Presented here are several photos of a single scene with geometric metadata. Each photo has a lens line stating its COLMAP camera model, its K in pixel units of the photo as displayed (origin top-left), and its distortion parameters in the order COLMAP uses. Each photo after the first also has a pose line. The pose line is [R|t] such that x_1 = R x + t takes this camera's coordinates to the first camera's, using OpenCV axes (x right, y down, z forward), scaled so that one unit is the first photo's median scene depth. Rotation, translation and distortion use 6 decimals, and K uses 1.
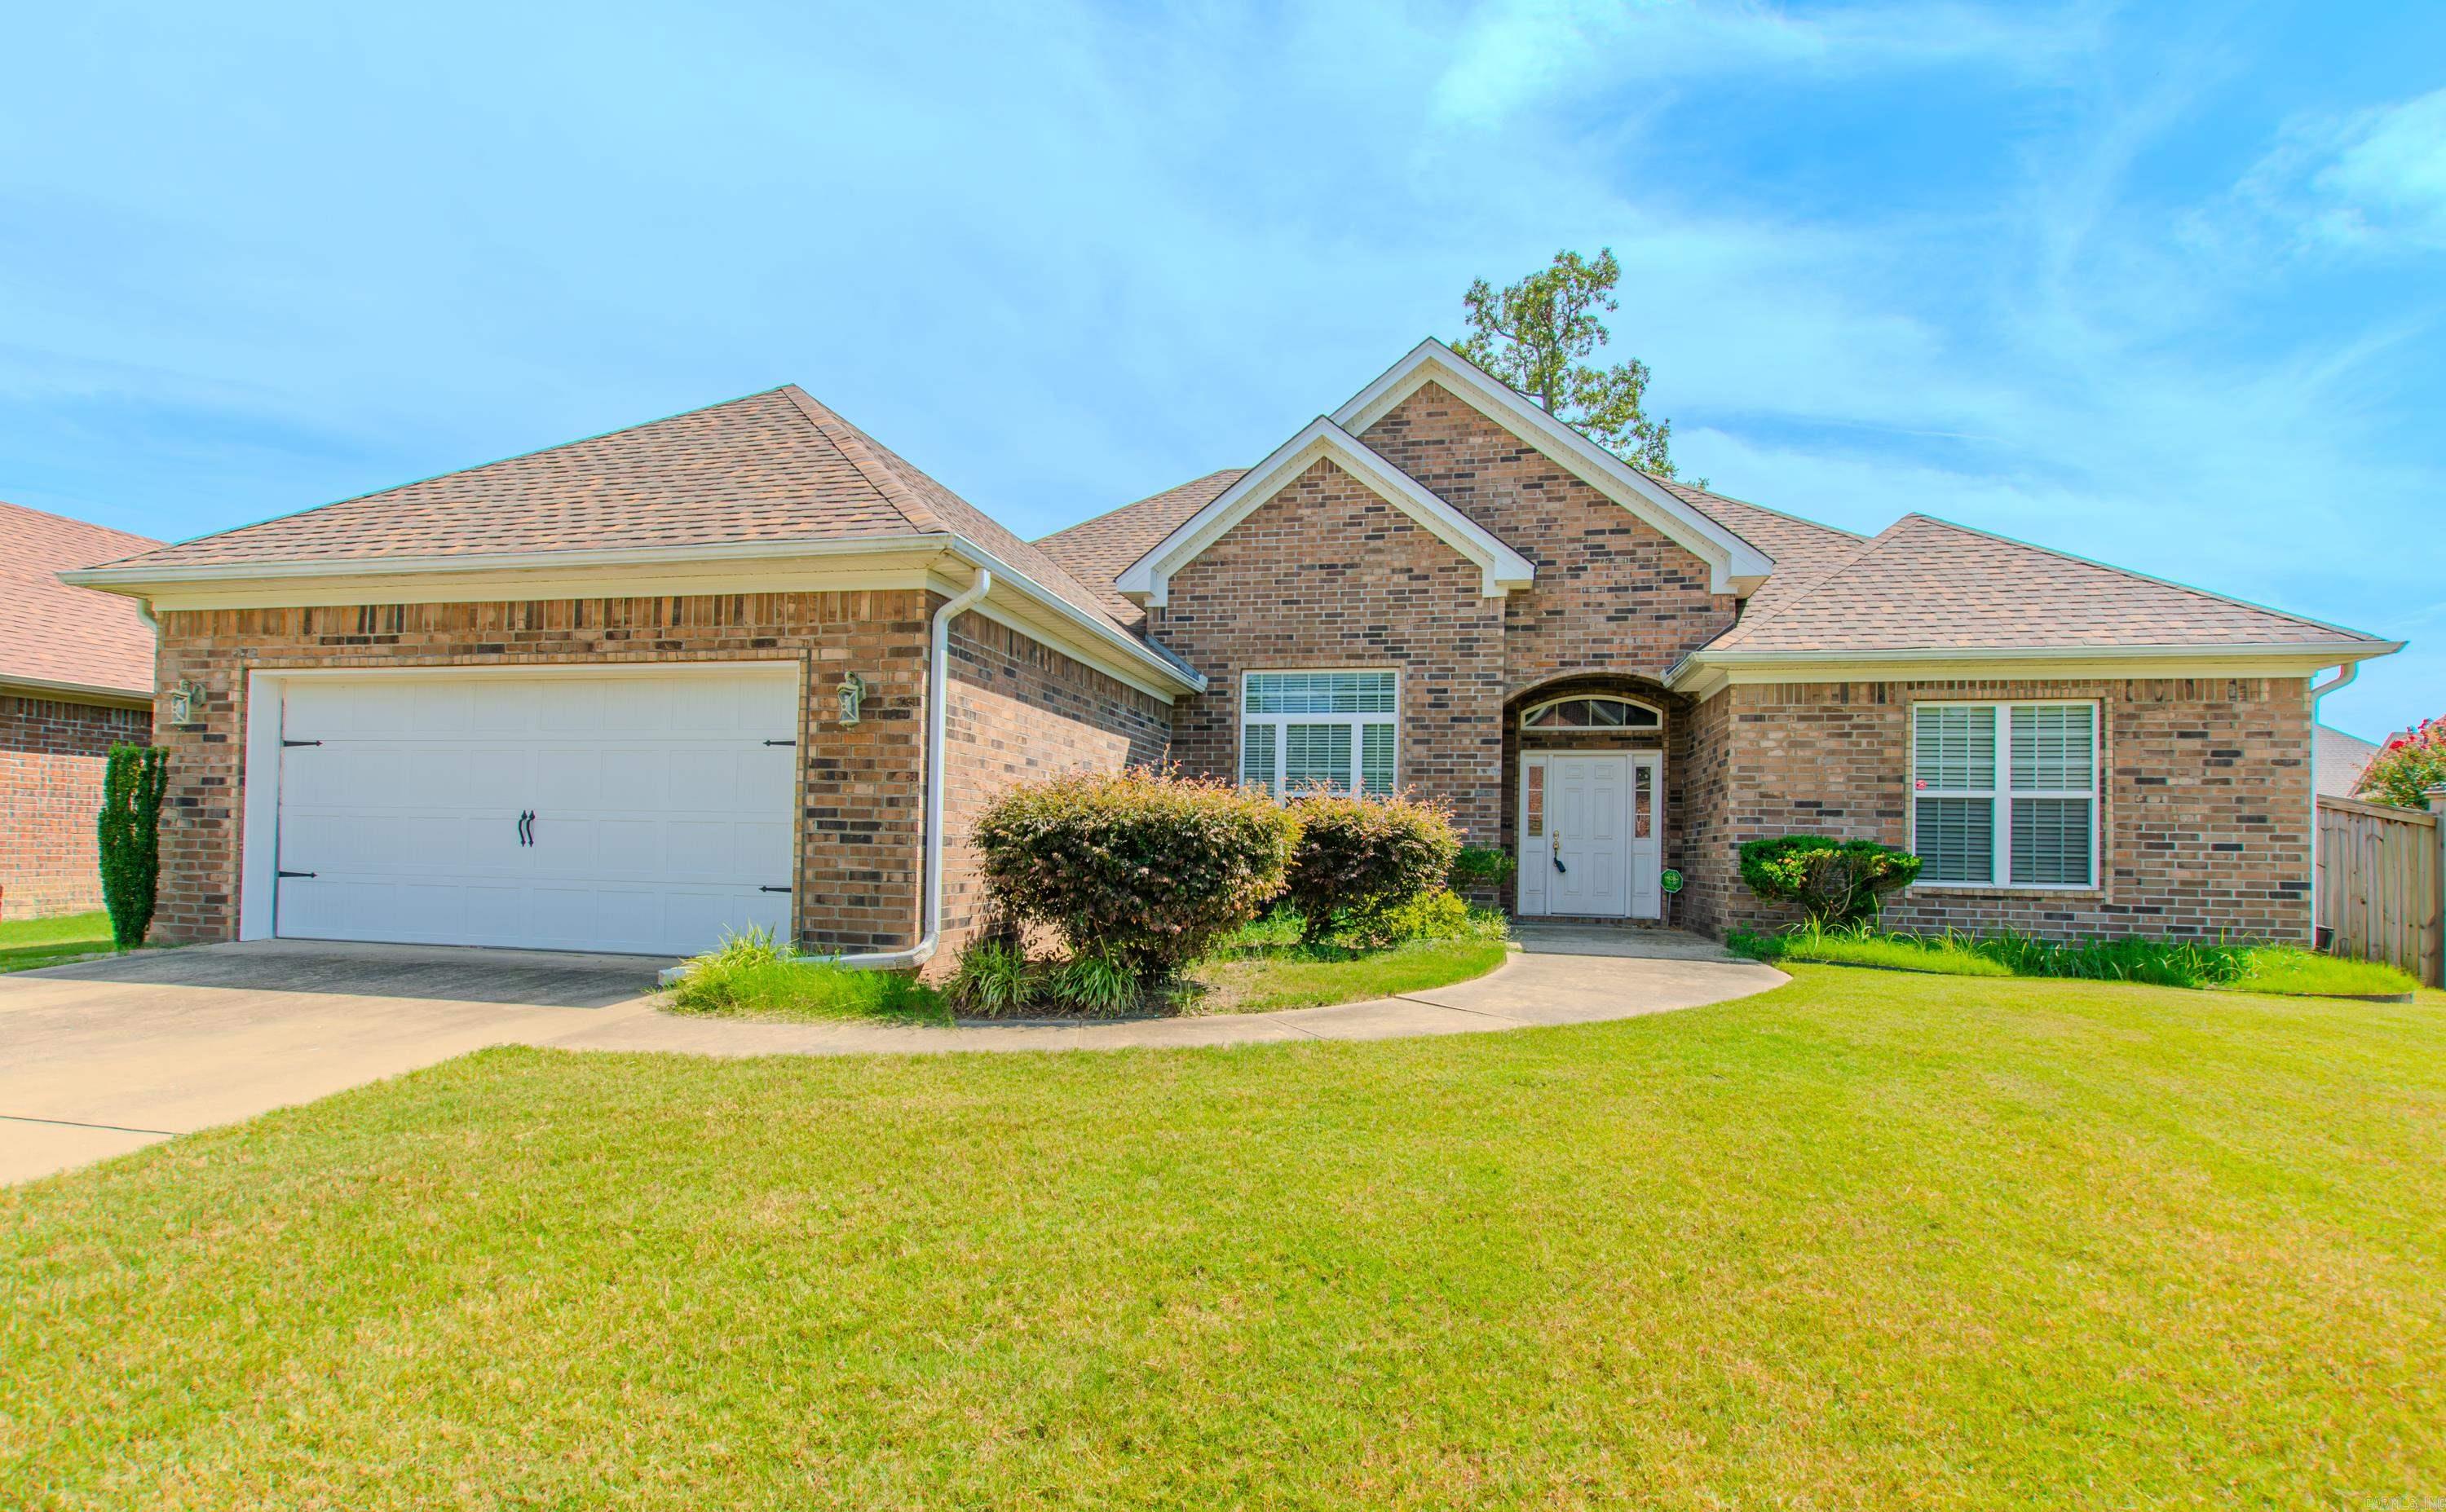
lens RADIAL K [[1129.1, 0, 1196.9], [0, 1129.1, 826.9], [0, 0, 1]] dist [0.002290, -0.000458]
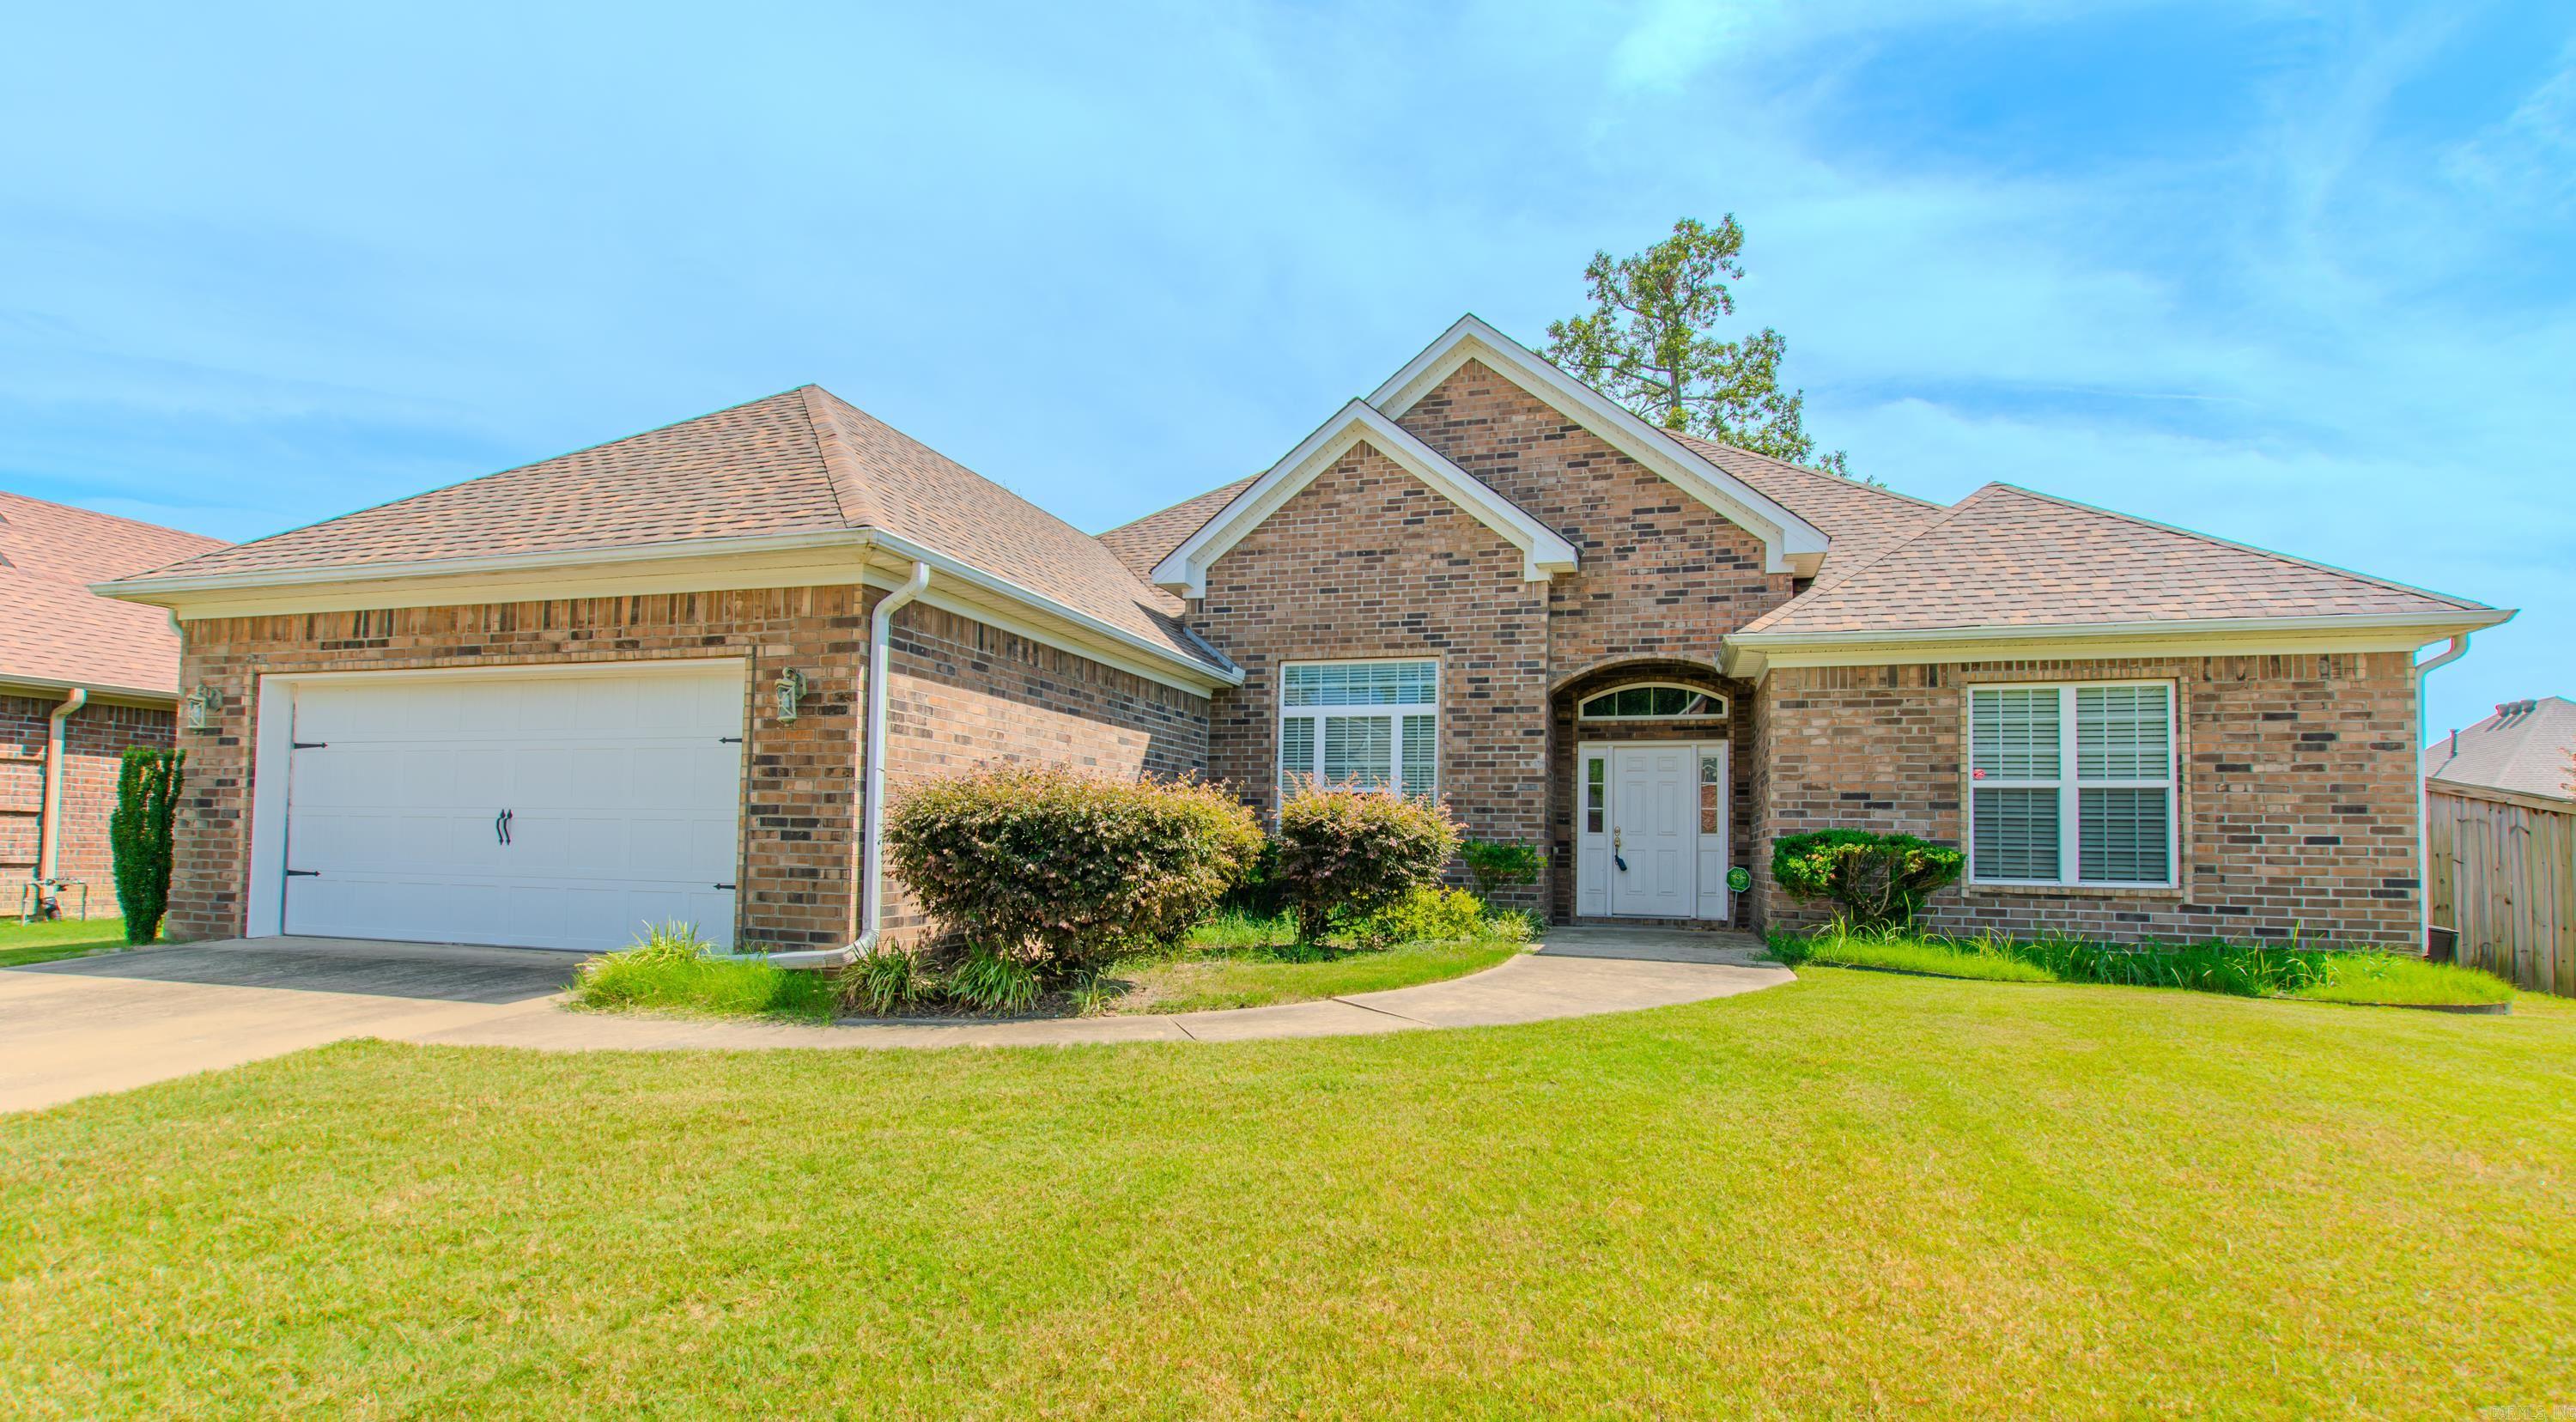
lens RADIAL K [[1170.0, 0, 1298.6], [0, 1170.0, 800.6], [0, 0, 1]] dist [0.002082, 0.000489]
pose [[0.997115, -0.005932, -0.075680, 0.166049], [0.004212, 0.999730, -0.022860, 0.003950], [0.075795, 0.022475, 0.996870, 0.005668]]
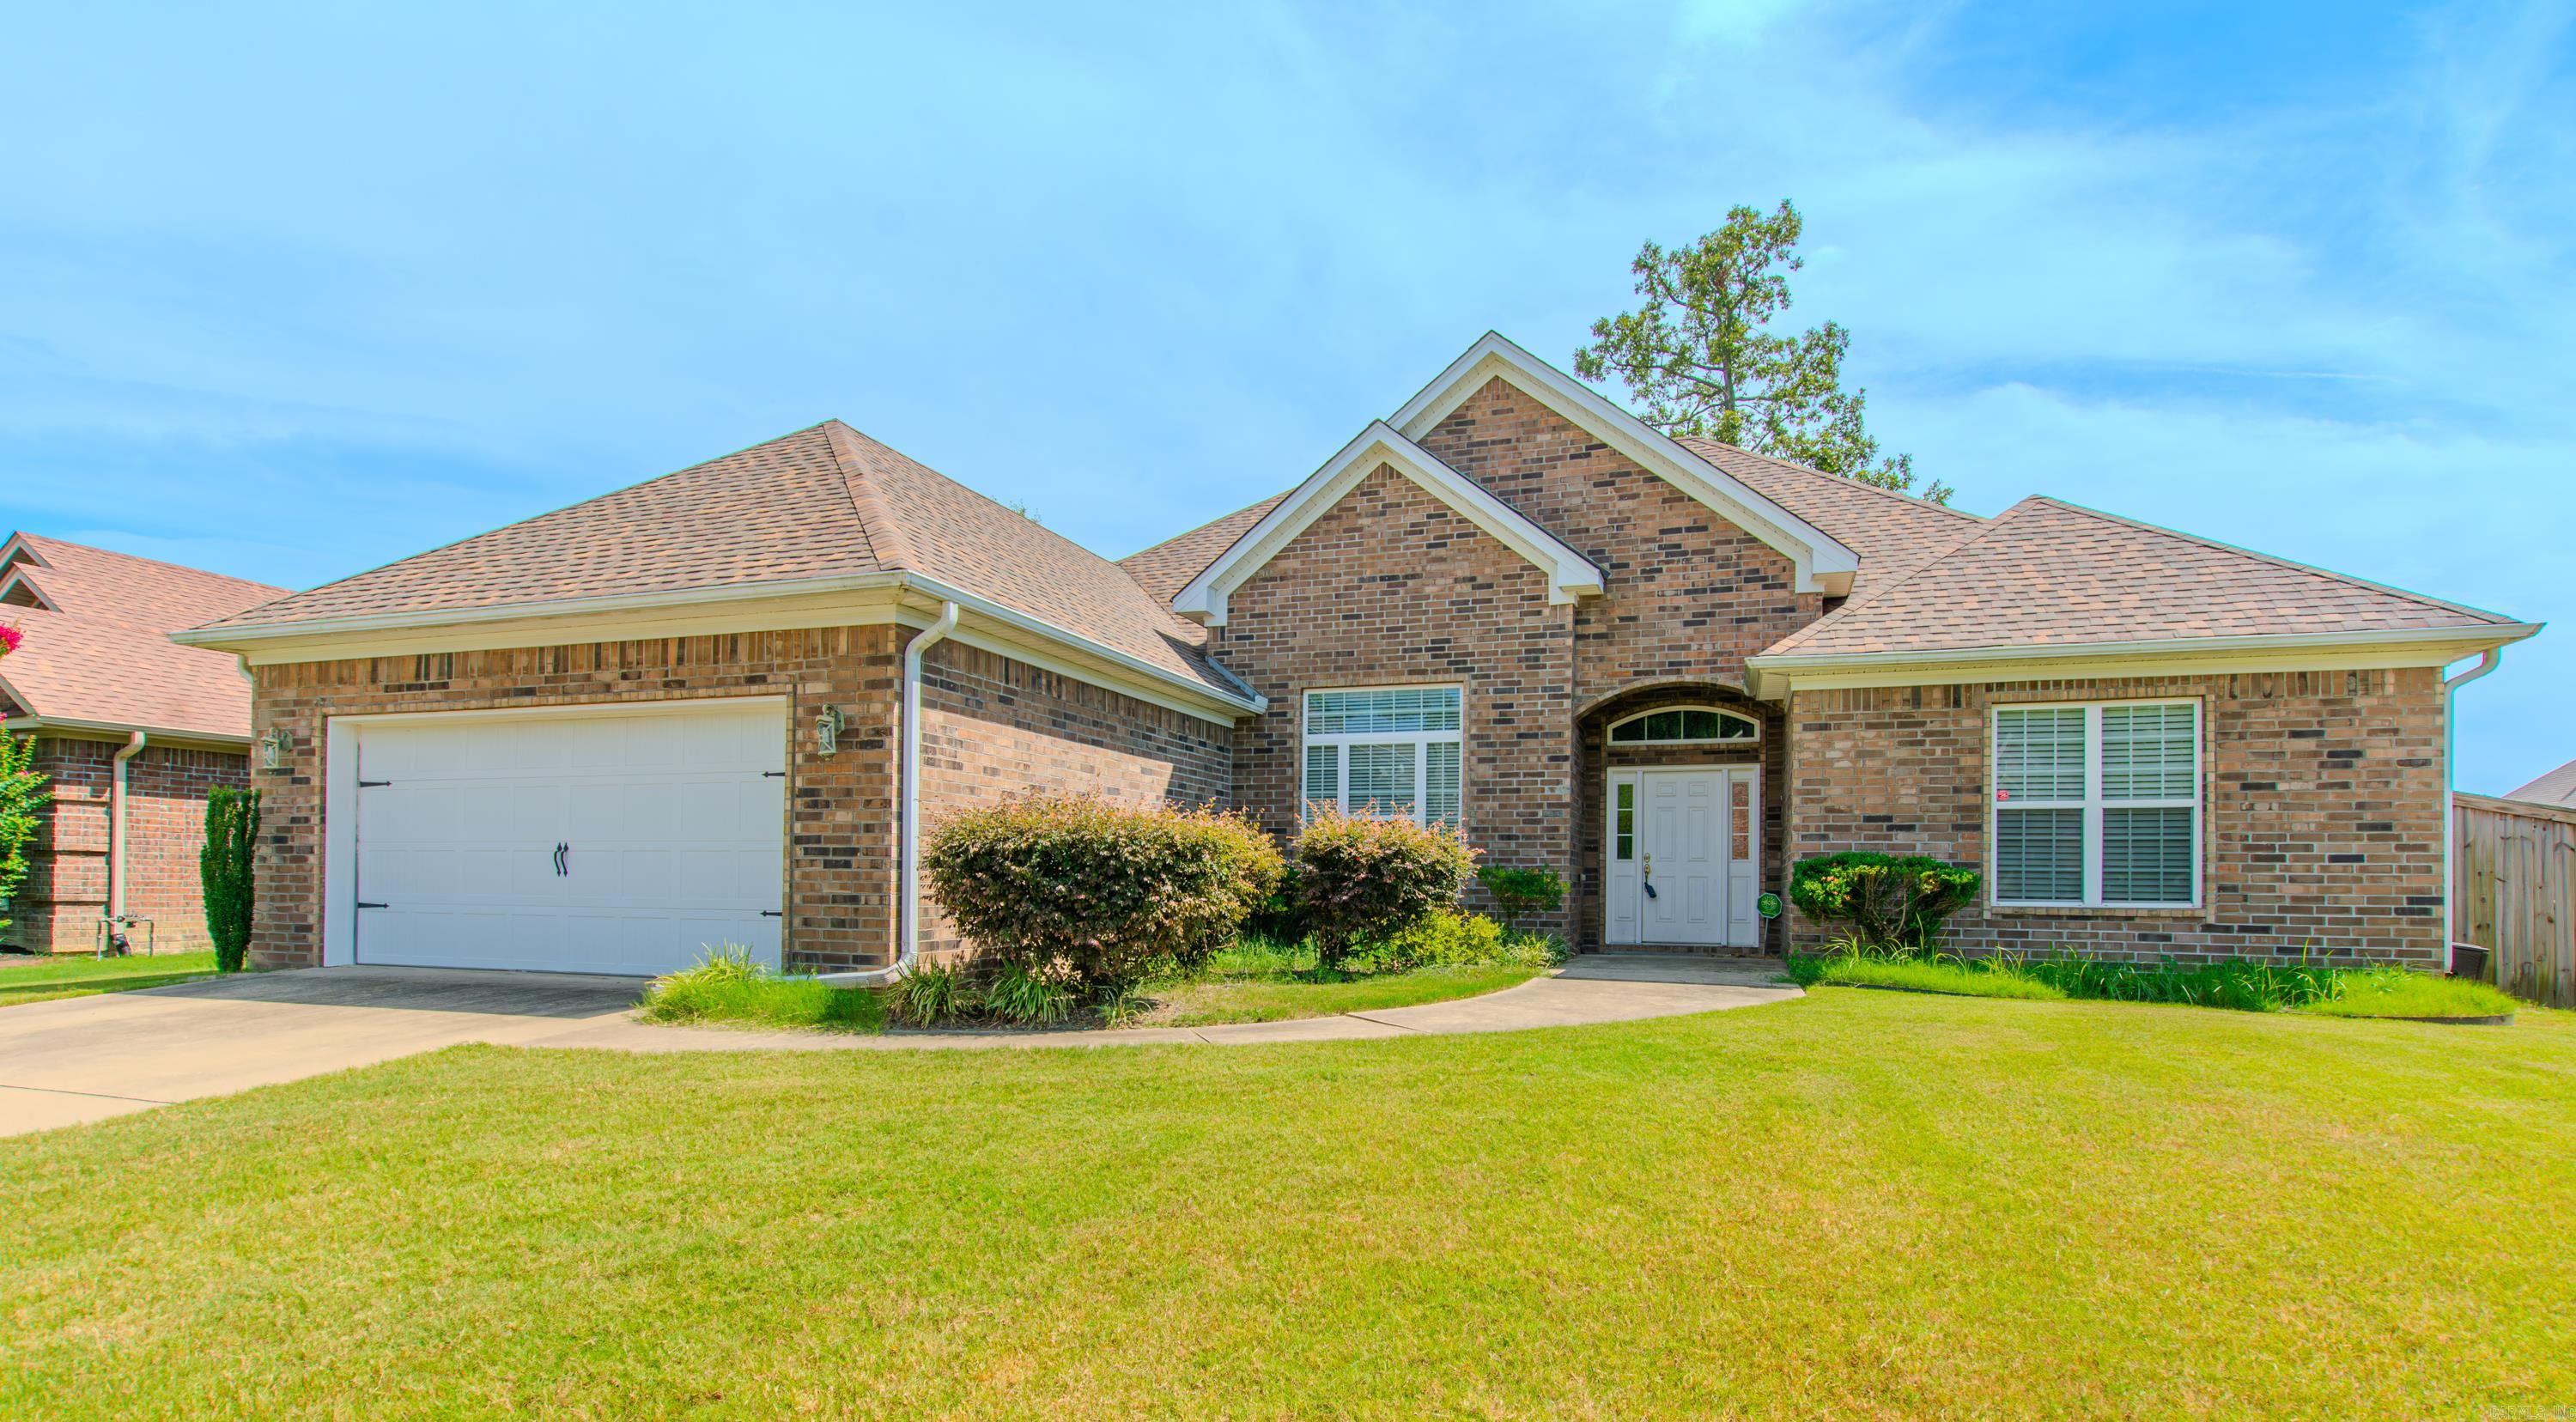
lens RADIAL K [[1272.6, 0, 1291.1], [0, 1272.6, 875.3], [0, 0, 1]] dist [-0.001736, 0.000581]
pose [[0.993415, -0.011217, -0.114020, 0.192113], [0.012196, 0.999894, 0.007895, 0.012918], [0.113919, -0.009233, 0.993447, -0.095756]]
